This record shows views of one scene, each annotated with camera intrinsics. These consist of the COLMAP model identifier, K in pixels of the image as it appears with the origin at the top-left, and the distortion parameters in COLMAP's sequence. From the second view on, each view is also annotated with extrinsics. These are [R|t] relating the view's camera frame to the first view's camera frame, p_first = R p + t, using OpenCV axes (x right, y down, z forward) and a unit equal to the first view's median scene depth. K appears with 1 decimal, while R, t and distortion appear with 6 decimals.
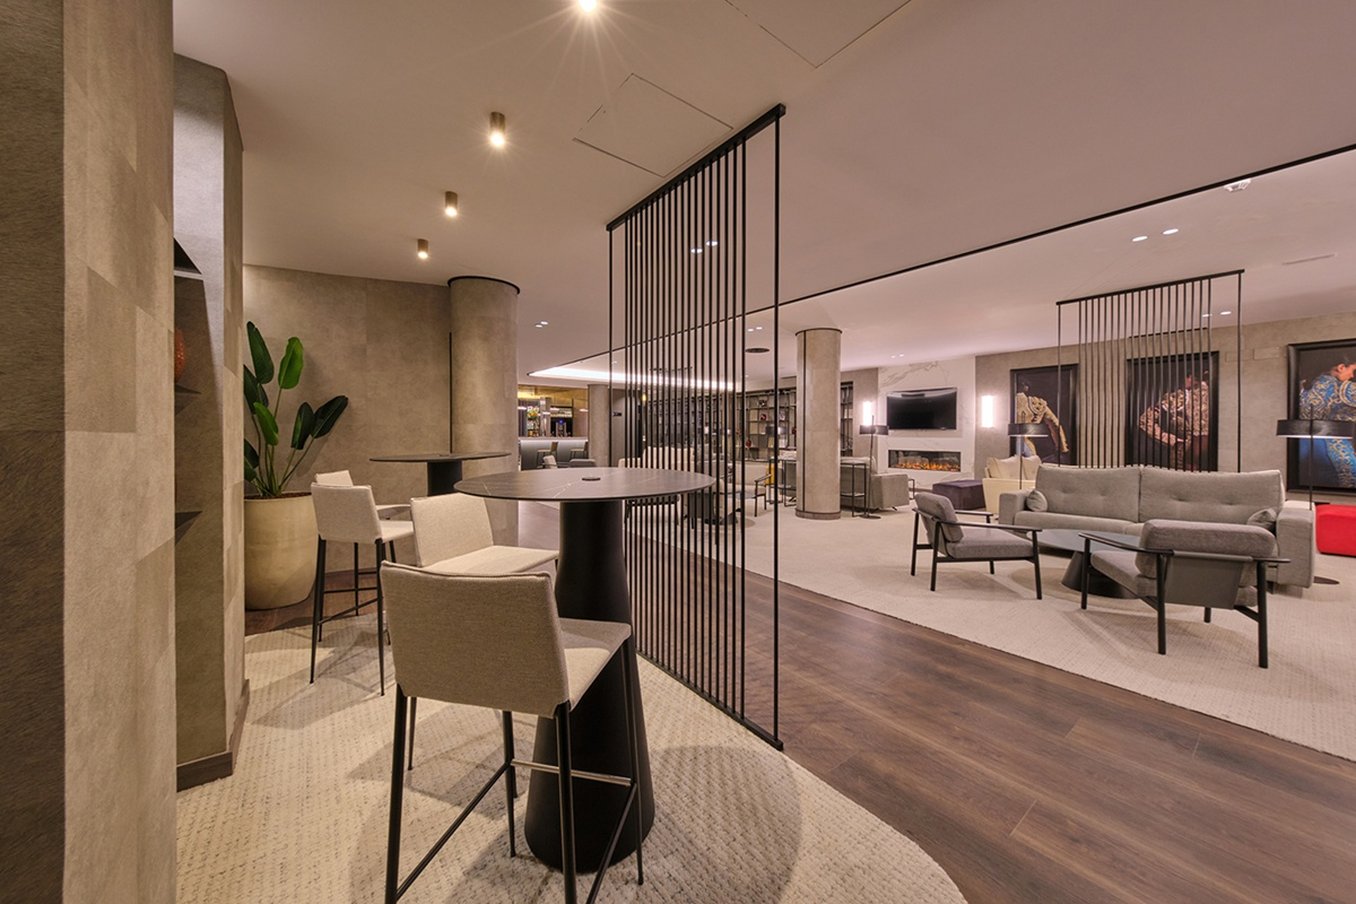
lens RADIAL K [[472.7, 0, 676.1], [0, 472.7, 440.1], [0, 0, 1]] dist [0.000724, 0.000052]
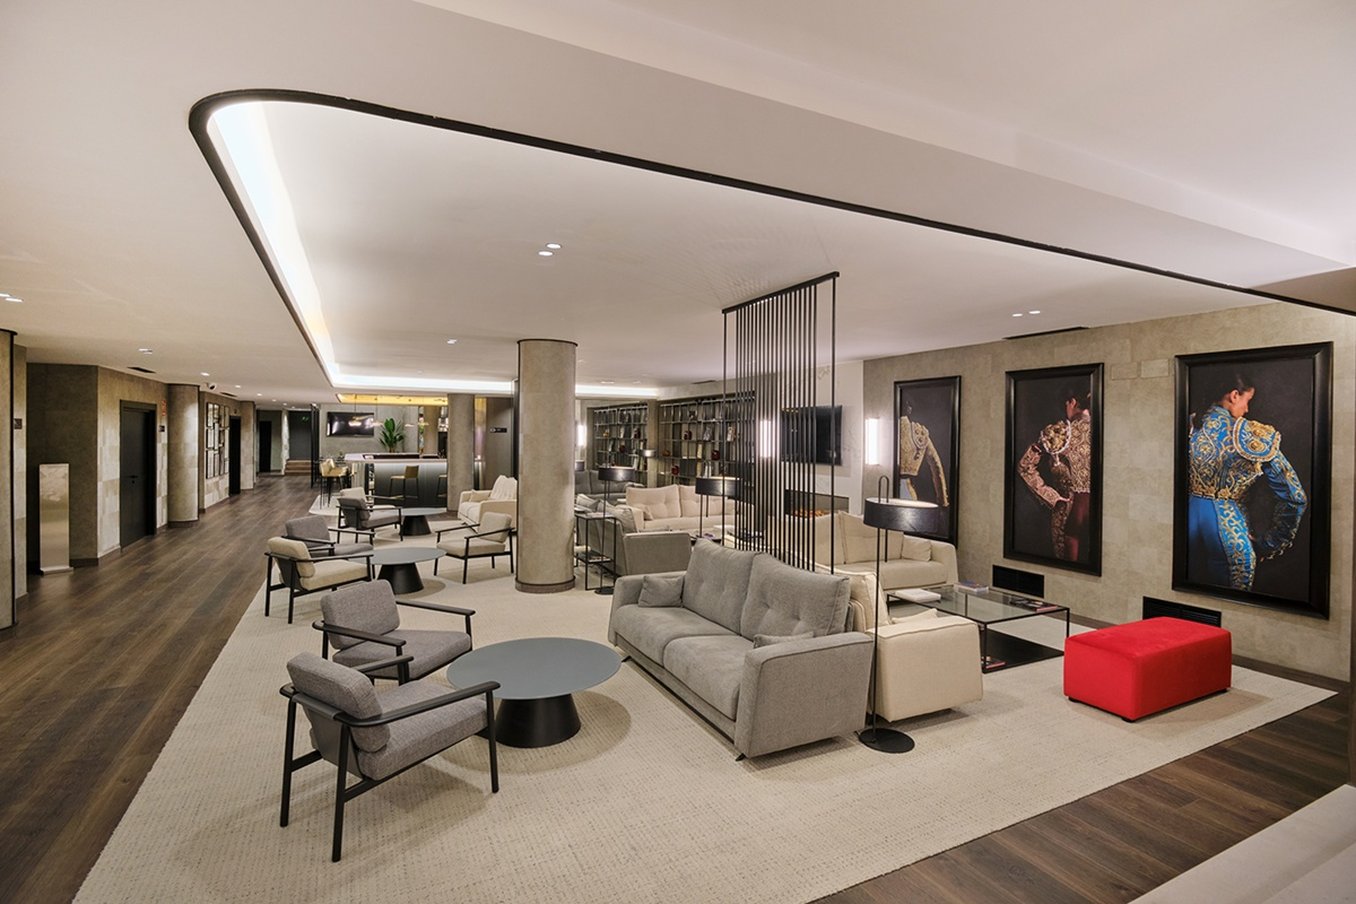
lens RADIAL K [[650.9, 0, 678.0], [0, 650.9, 452.0], [0, 0, 1]] dist [0.000159, 0.000027]
pose [[0.982868, 0.012410, -0.183892, 0.680284], [-0.010207, 0.999864, 0.012917, -0.066717], [0.184027, -0.010819, 0.982862, 0.023577]]
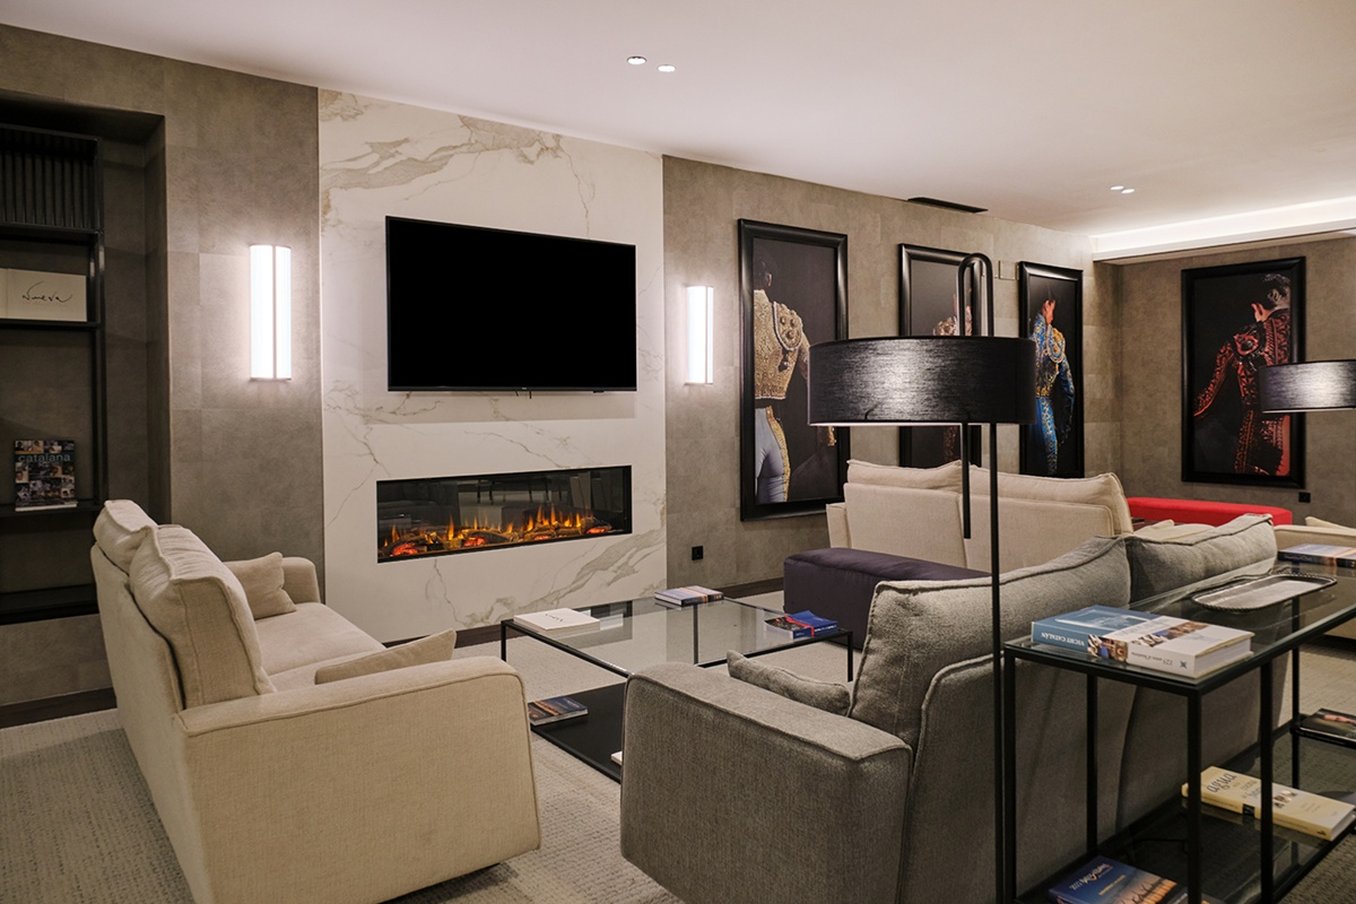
lens RADIAL K [[910.3, 0, 678.1], [0, 910.3, 398.0], [0, 0, 1]] dist [-0.001717, -0.000386]
pose [[0.000032, -0.011911, 0.999929, 0.041607], [0.012610, 0.999850, 0.011910, -0.030708], [-0.999920, 0.012609, 0.000182, 1.243923]]
